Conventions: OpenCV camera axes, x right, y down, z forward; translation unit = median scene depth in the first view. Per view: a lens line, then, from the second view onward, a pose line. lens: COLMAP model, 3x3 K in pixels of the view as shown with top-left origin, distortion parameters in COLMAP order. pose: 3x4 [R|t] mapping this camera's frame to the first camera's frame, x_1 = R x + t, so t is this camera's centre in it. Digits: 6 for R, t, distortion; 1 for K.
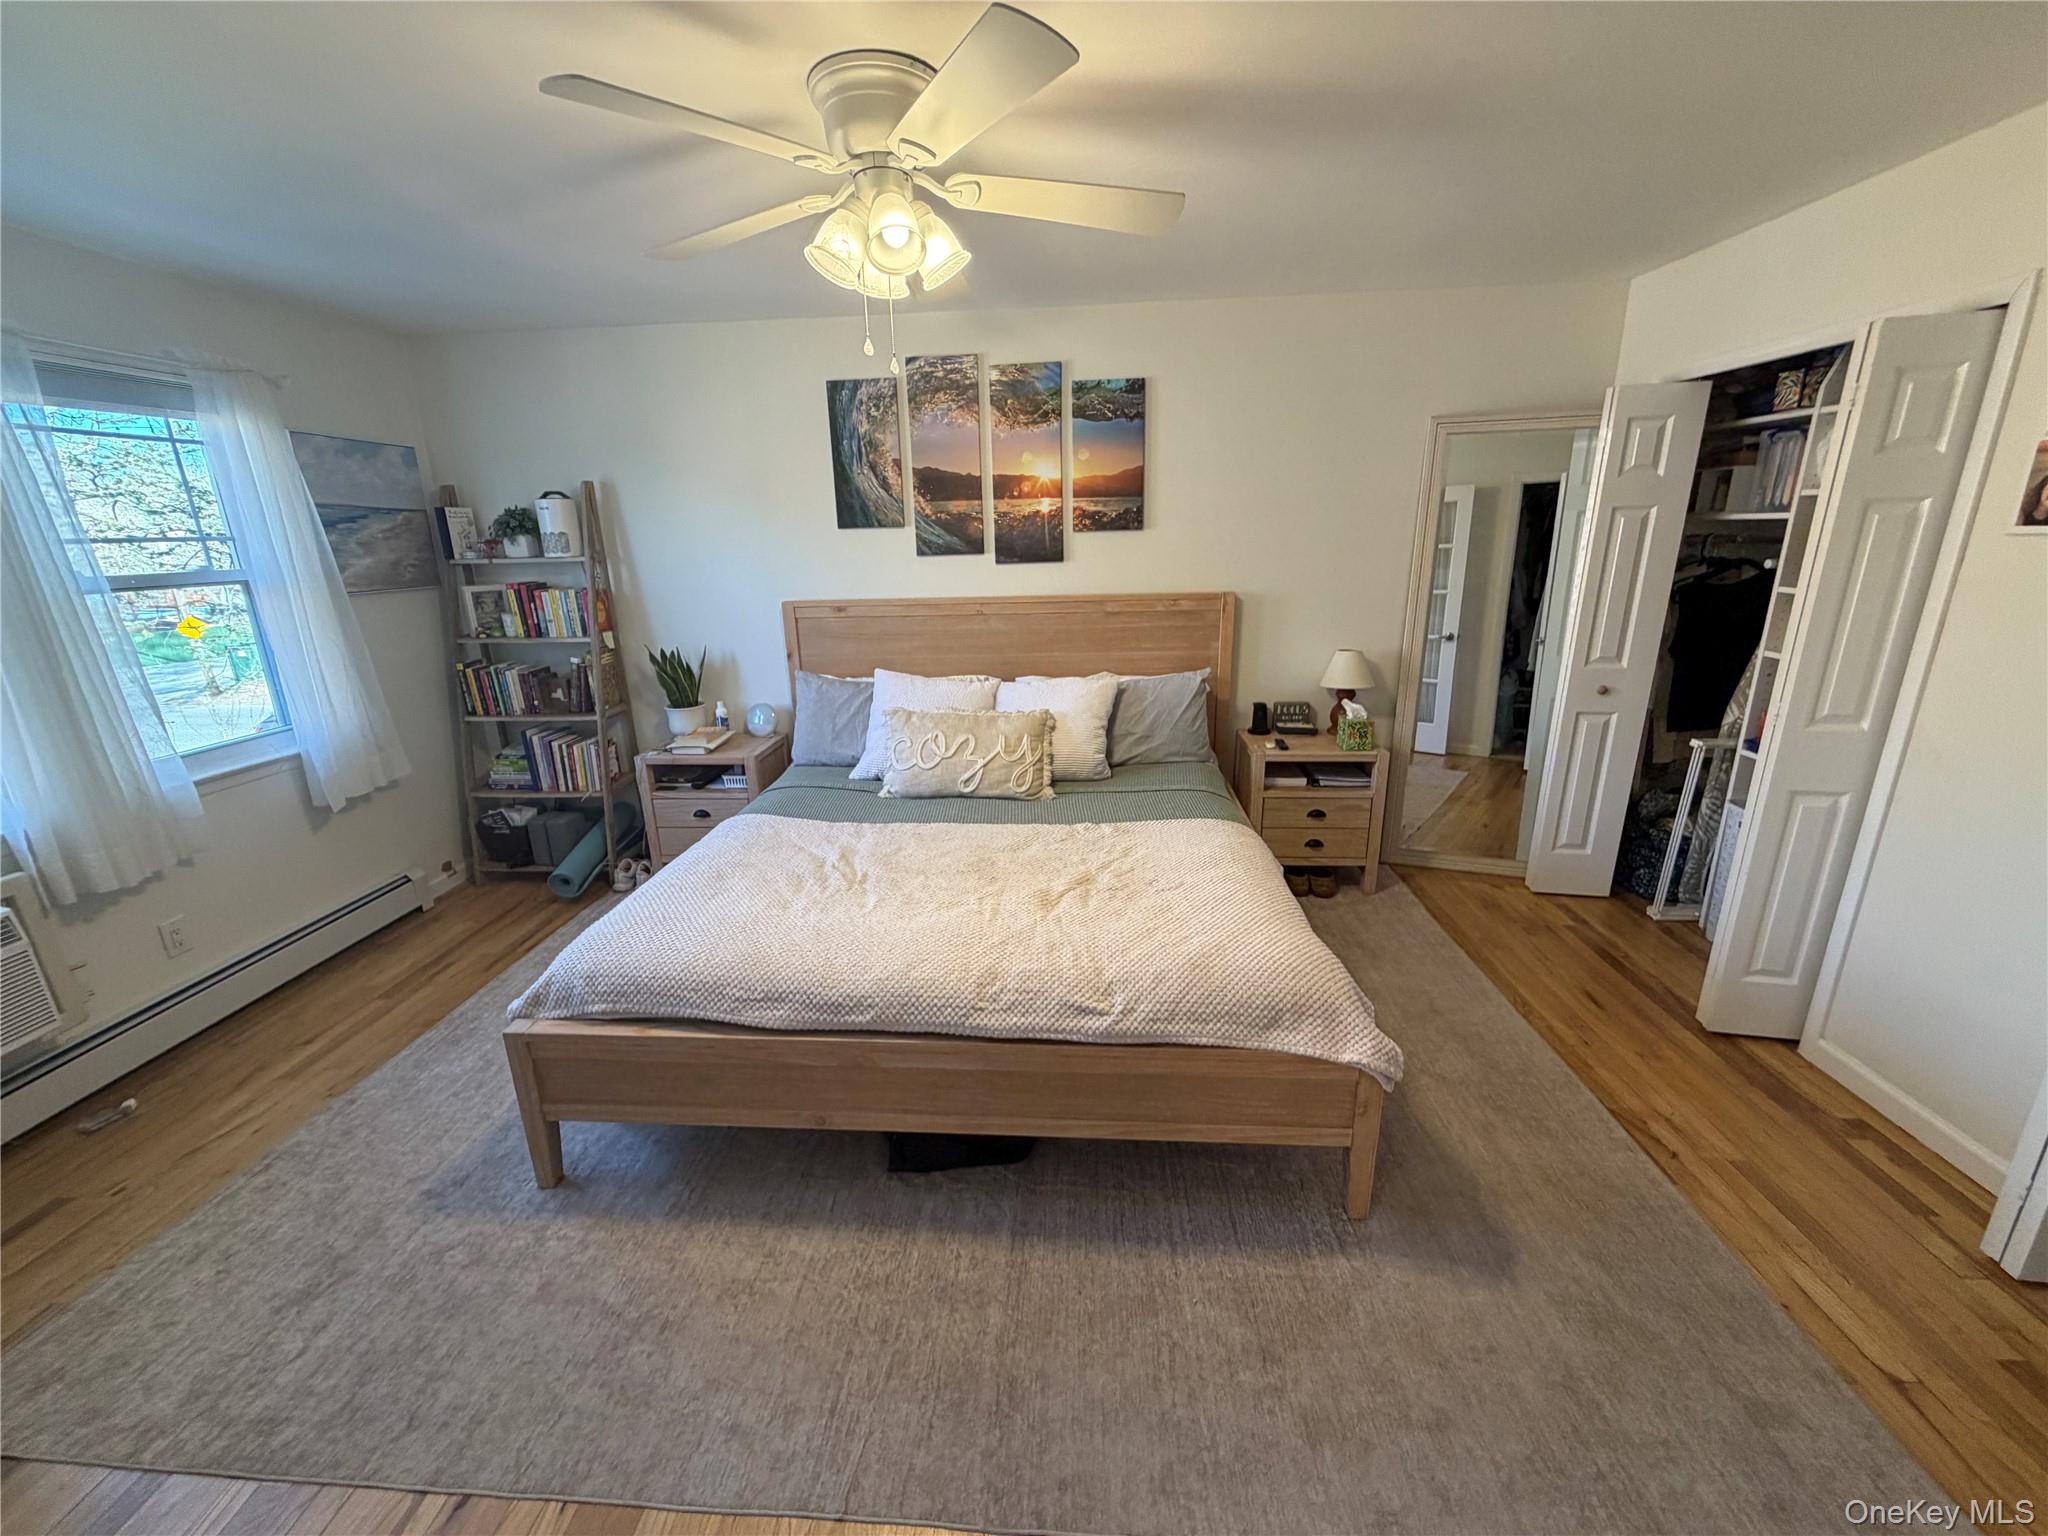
lens RADIAL K [[835.1, 0, 1018.1], [0, 835.1, 756.4], [0, 0, 1]] dist [0.002728, 0.000044]
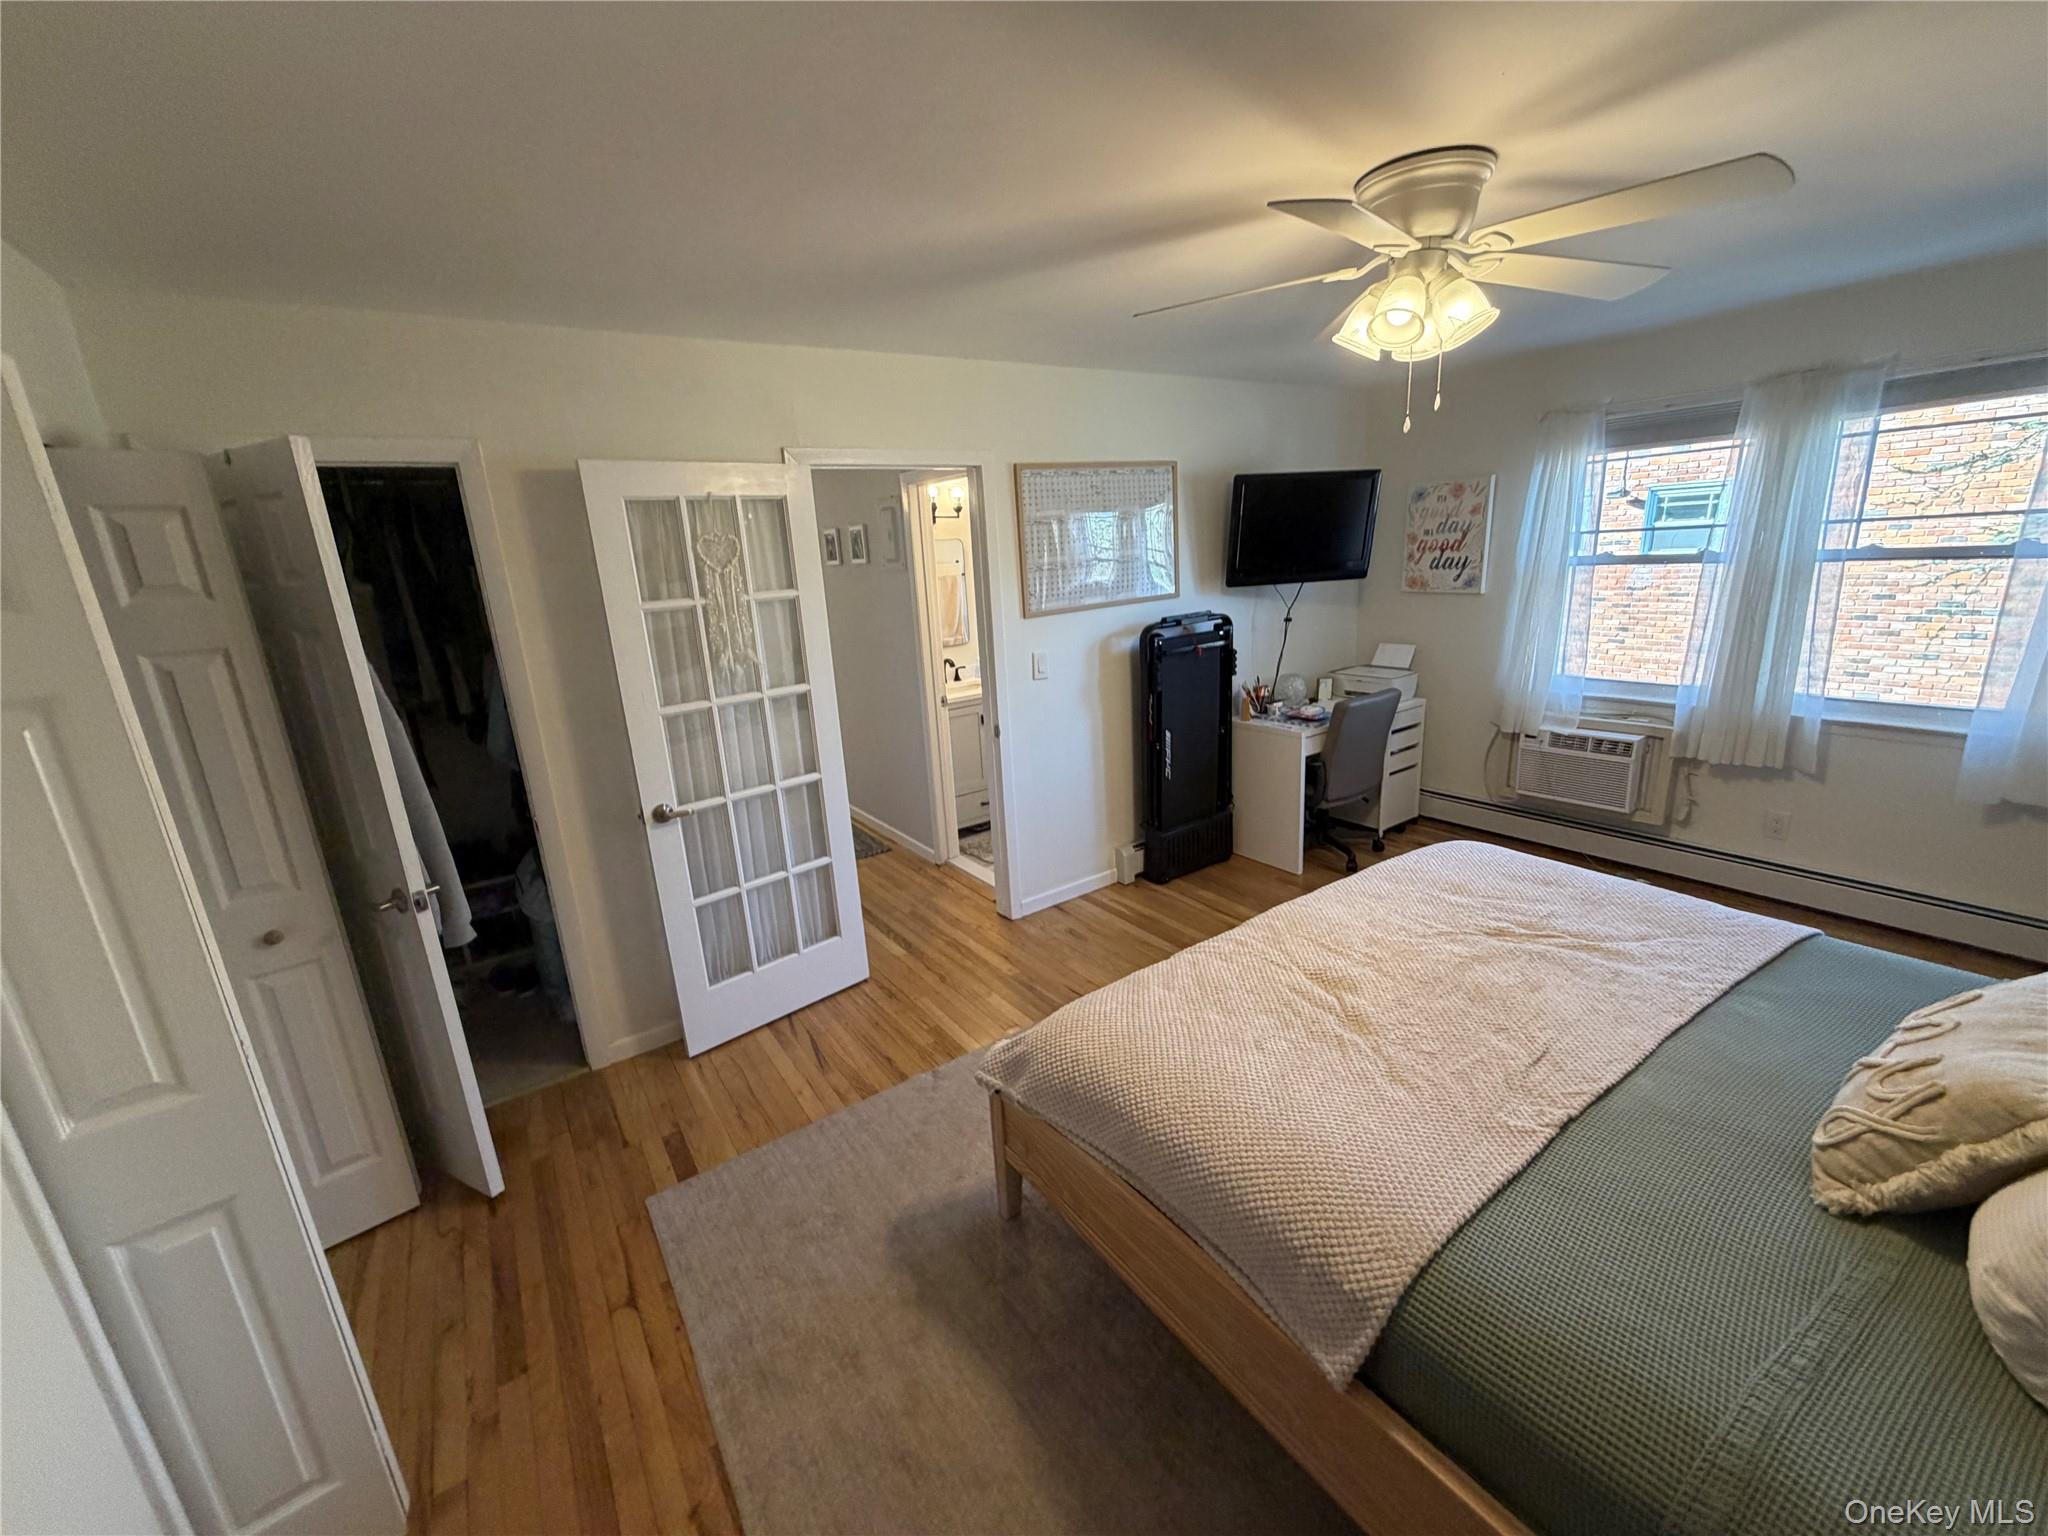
lens RADIAL K [[835.1, 0, 1016.4], [0, 835.1, 769.7], [0, 0, 1]] dist [0.002728, 0.000044]
pose [[-0.765231, 0.238523, -0.597937, 0.622985], [-0.101952, 0.872200, 0.478407, -0.344364], [0.635632, 0.427053, -0.643116, 0.988520]]
